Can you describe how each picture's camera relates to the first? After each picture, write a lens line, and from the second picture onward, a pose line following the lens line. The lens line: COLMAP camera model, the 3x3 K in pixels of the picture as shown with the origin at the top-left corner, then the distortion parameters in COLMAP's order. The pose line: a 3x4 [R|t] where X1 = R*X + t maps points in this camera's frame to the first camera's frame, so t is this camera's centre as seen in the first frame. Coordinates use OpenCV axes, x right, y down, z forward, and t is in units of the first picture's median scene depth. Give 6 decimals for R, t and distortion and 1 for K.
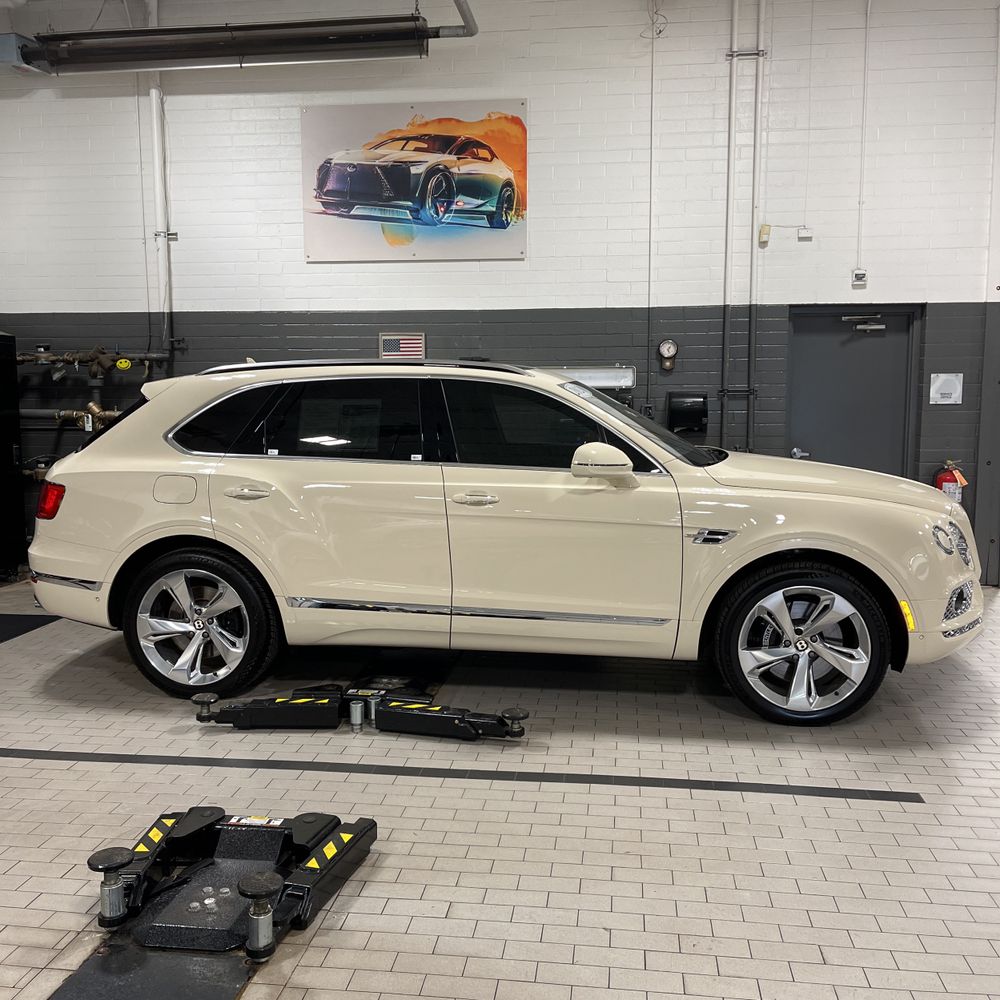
lens RADIAL K [[1010.7, 0, 501.8], [0, 1010.7, 492.8], [0, 0, 1]] dist [0.023644, 0.000000]
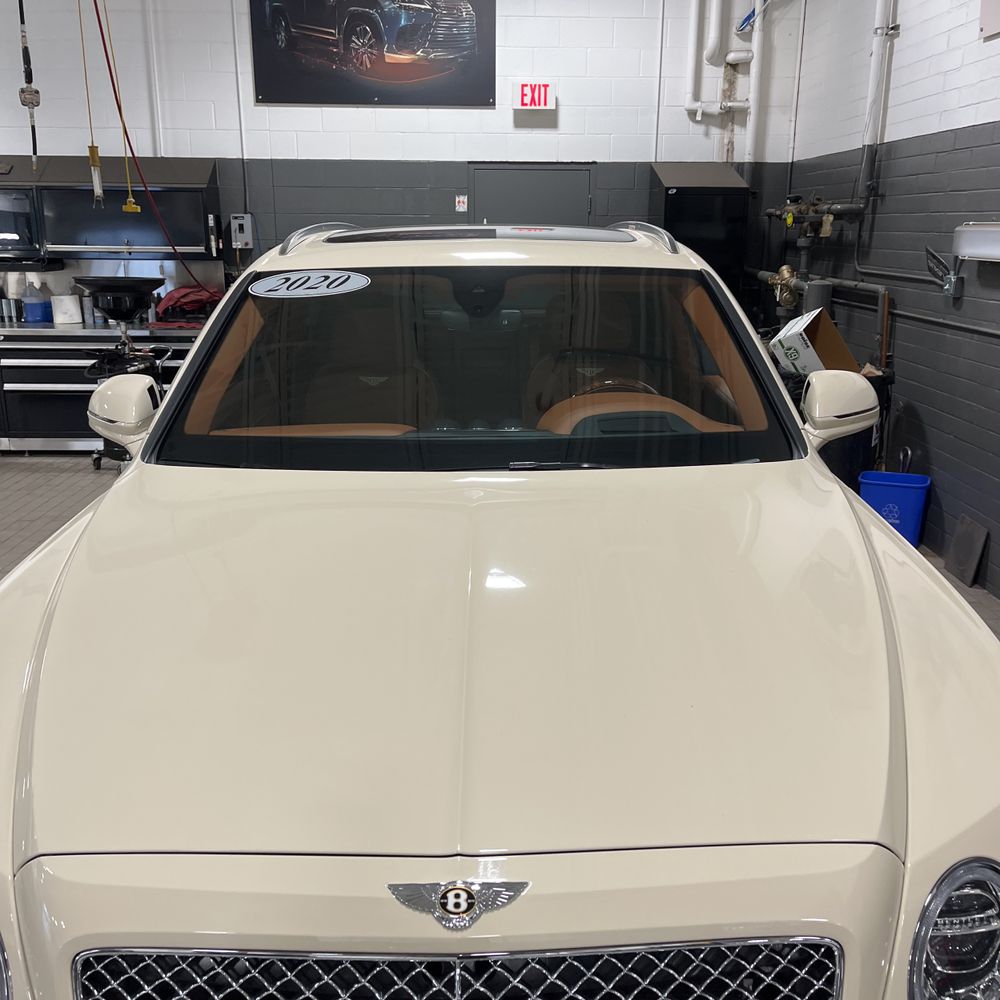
lens RADIAL K [[1010.7, 0, 509.6], [0, 1010.7, 505.7], [0, 0, 1]] dist [0.023644, 0.000000]
pose [[0.150880, 0.267613, -0.951640, 0.654516], [-0.108595, 0.961321, 0.253118, -0.139257], [0.982569, 0.065152, 0.174105, 1.035285]]
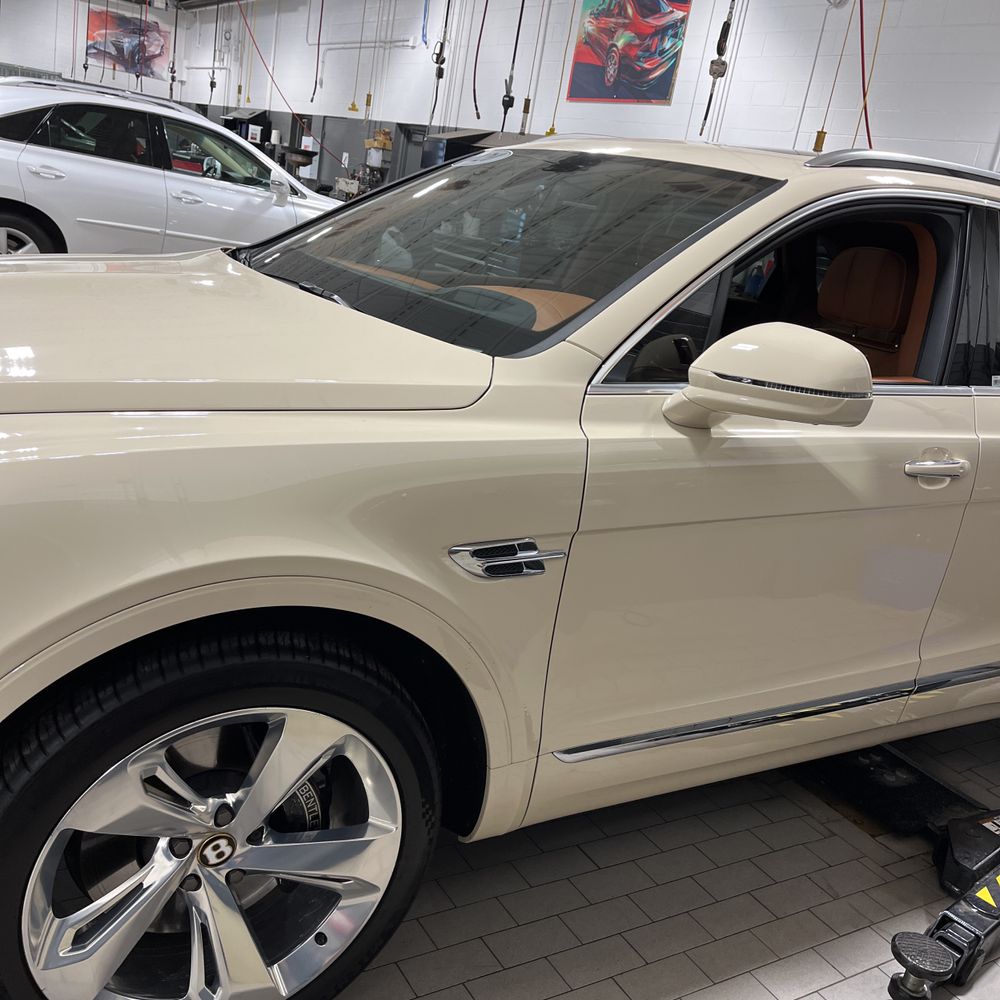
lens RADIAL K [[1010.7, 0, 500.9], [0, 1010.7, 501.6], [0, 0, 1]] dist [0.023644, 0.000000]
pose [[-0.778093, 0.051102, -0.626067, 0.436185], [-0.230453, 0.903963, 0.360198, -0.138006], [0.584348, 0.424547, -0.691591, 1.522941]]
